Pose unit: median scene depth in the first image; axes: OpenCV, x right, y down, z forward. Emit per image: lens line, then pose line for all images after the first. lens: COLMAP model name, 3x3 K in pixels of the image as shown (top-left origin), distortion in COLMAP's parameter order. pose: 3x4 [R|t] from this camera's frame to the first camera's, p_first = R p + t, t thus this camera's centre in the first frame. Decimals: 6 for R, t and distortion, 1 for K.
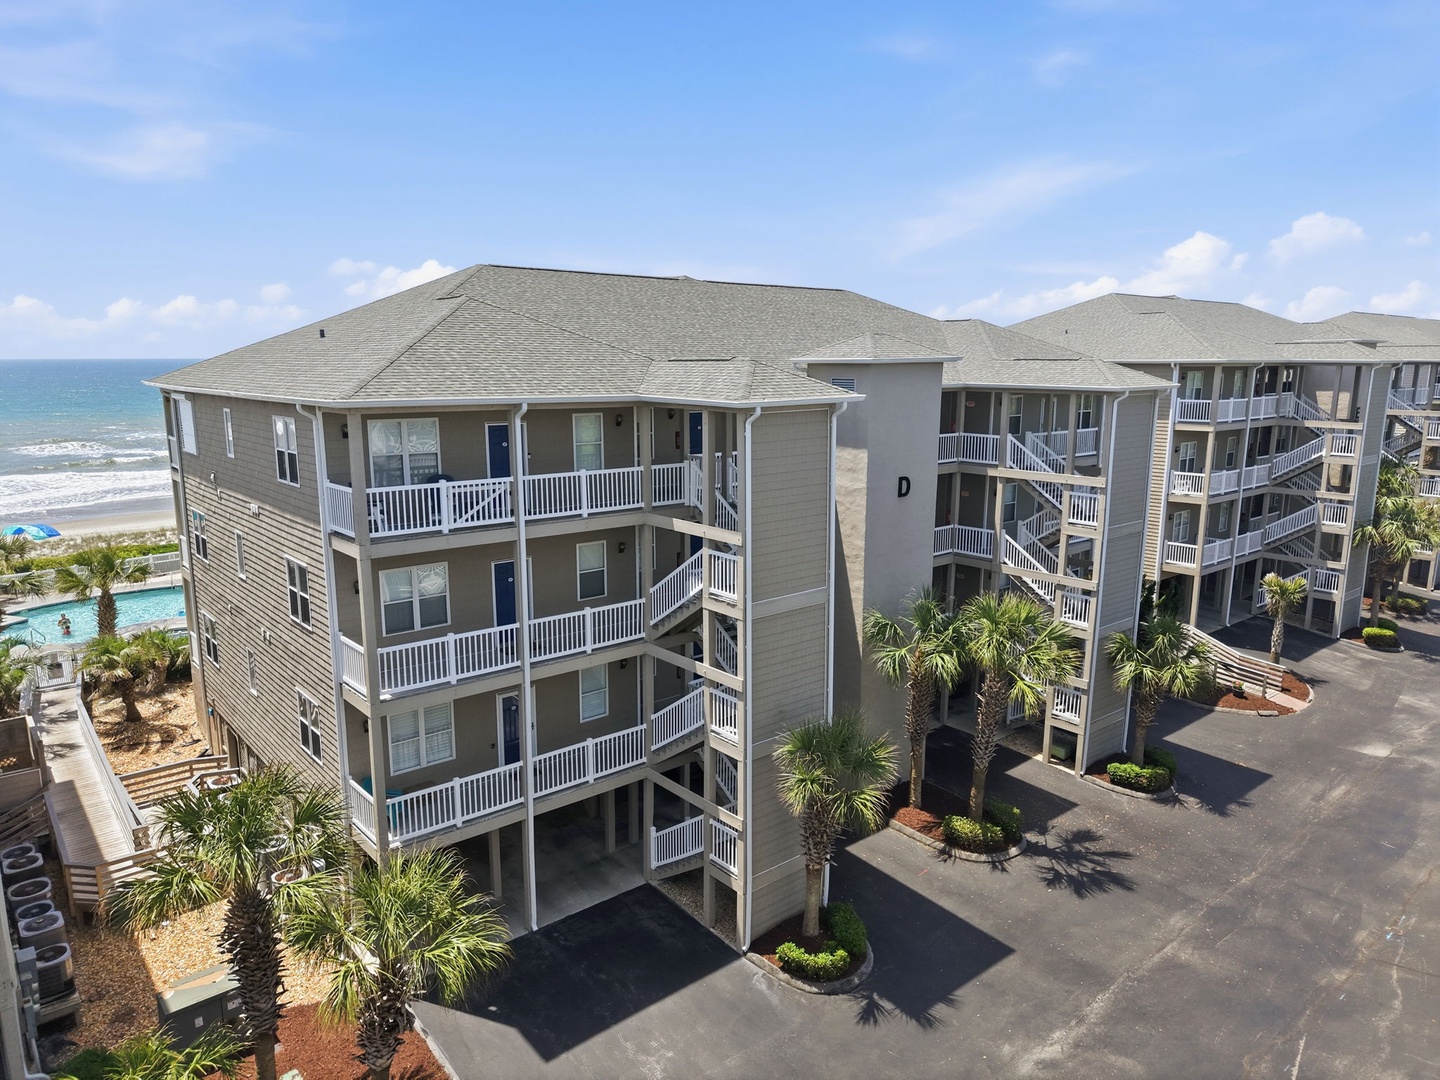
lens RADIAL K [[963.4, 0, 711.7], [0, 963.4, 535.5], [0, 0, 1]] dist [-0.022399, 0.010395]
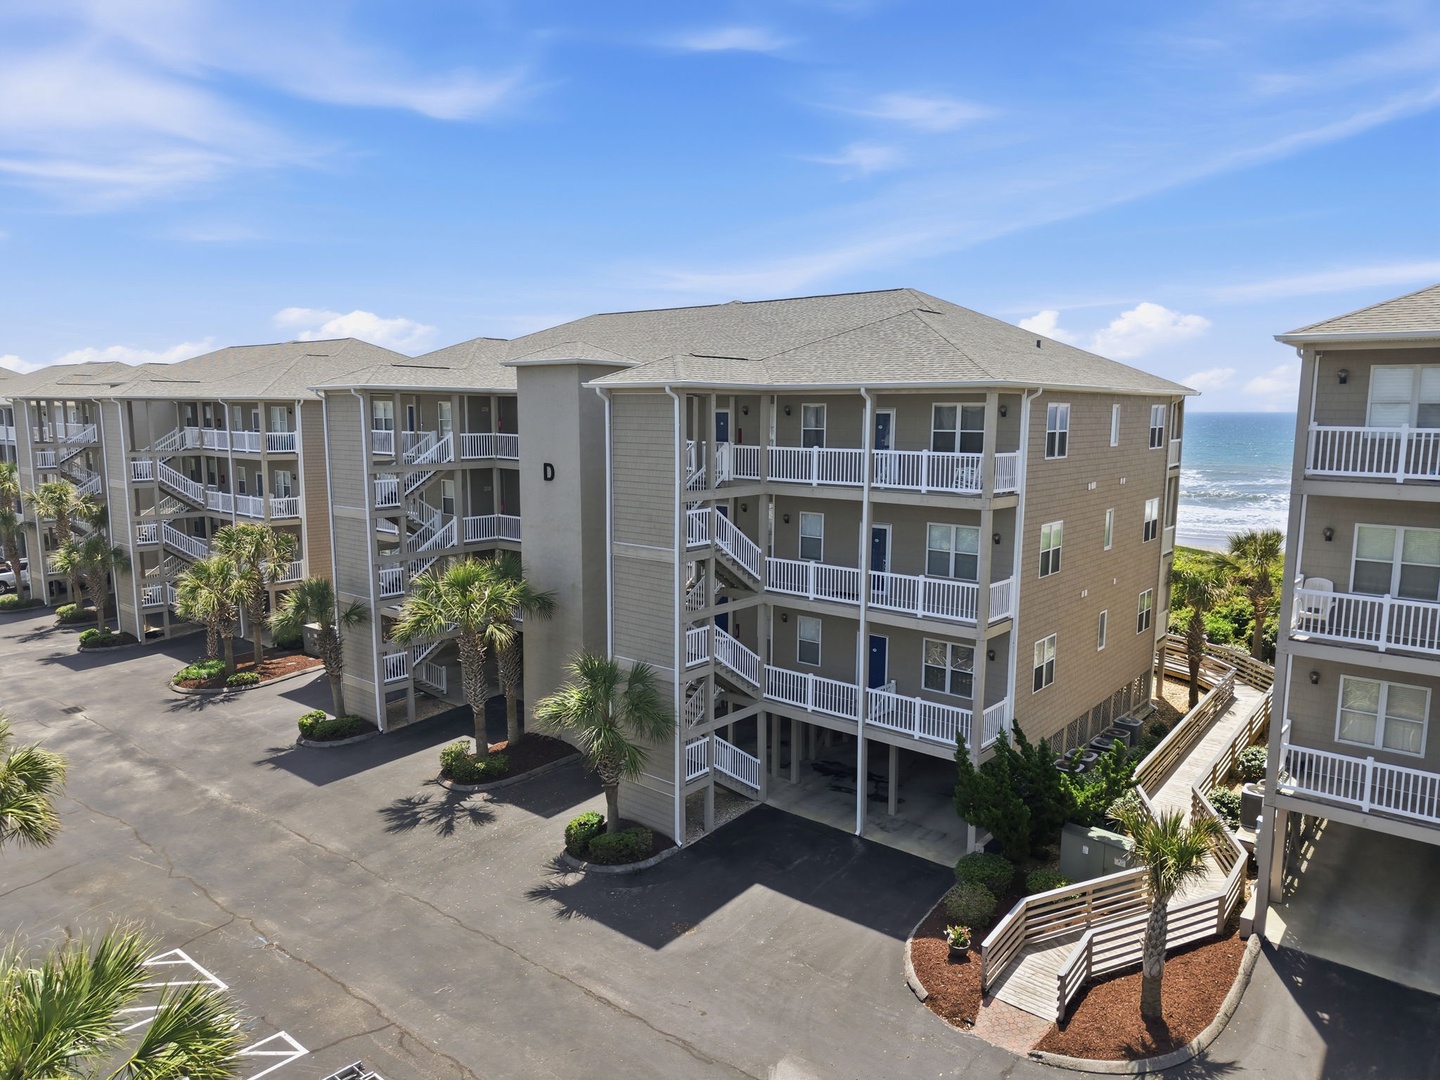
lens RADIAL K [[963.4, 0, 724.1], [0, 963.4, 540.1], [0, 0, 1]] dist [-0.022399, 0.010395]
pose [[0.199901, 0.130124, -0.971137, 1.451705], [-0.189370, 0.977586, 0.092007, -0.123244], [0.961342, 0.165512, 0.220062, 1.011382]]
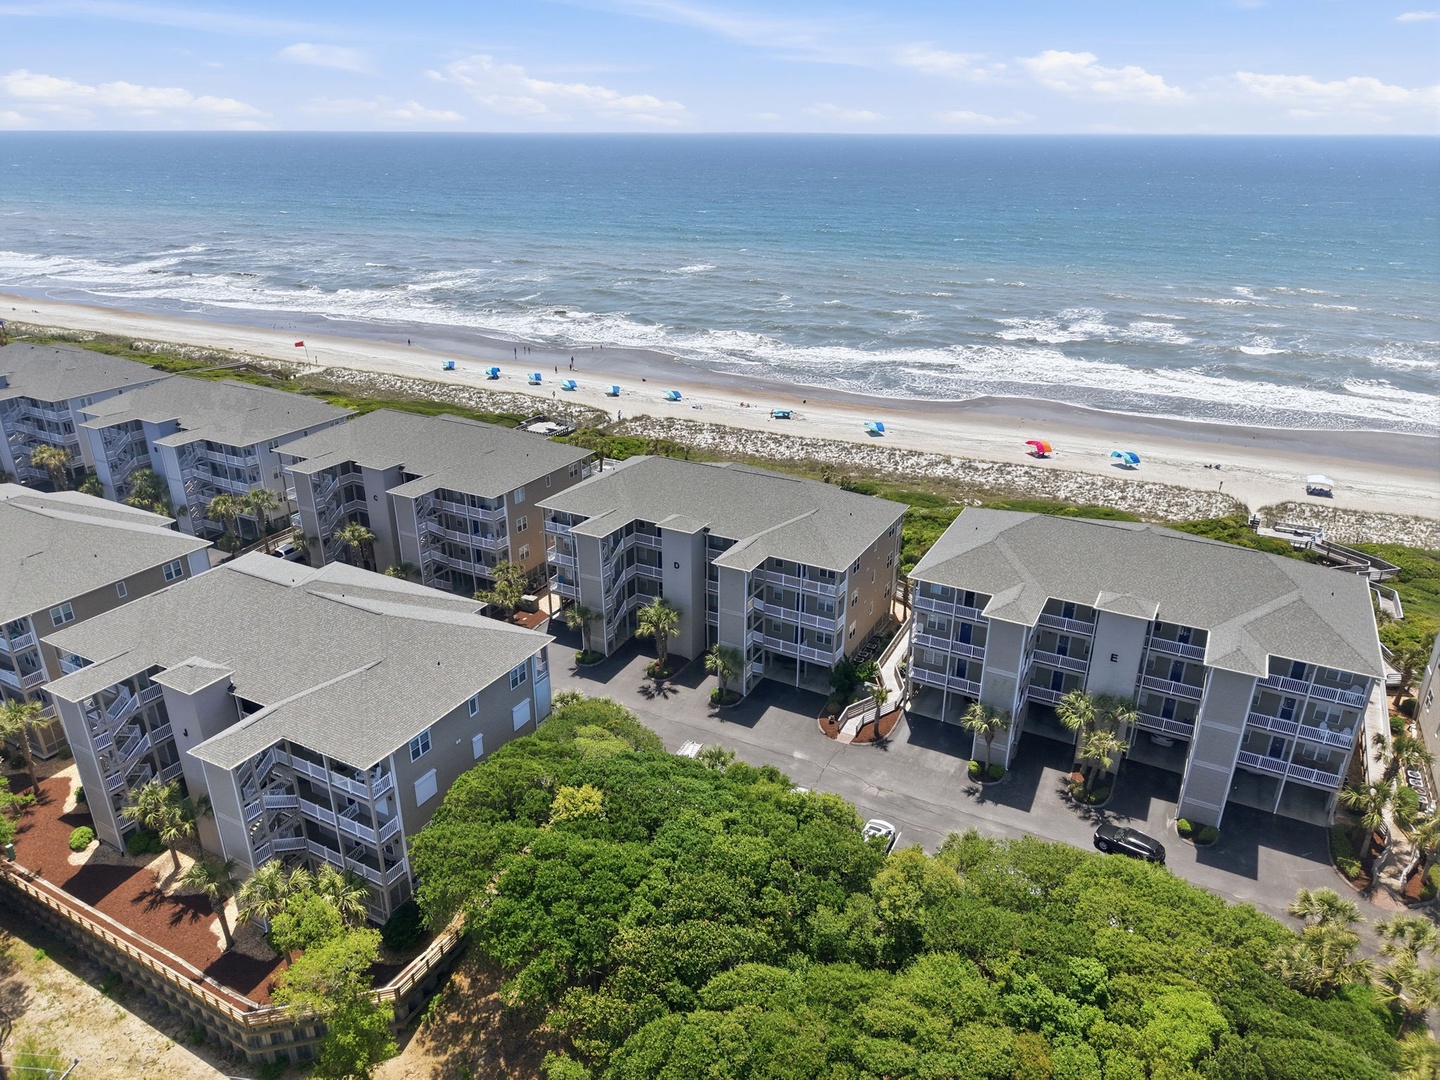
lens RADIAL K [[963.4, 0, 713.7], [0, 963.4, 538.6], [0, 0, 1]] dist [-0.022399, 0.010395]
pose [[0.384313, 0.361065, -0.849668, 3.011197], [-0.177012, 0.932091, 0.316026, -1.194044], [0.906074, 0.028948, 0.422128, -0.216432]]
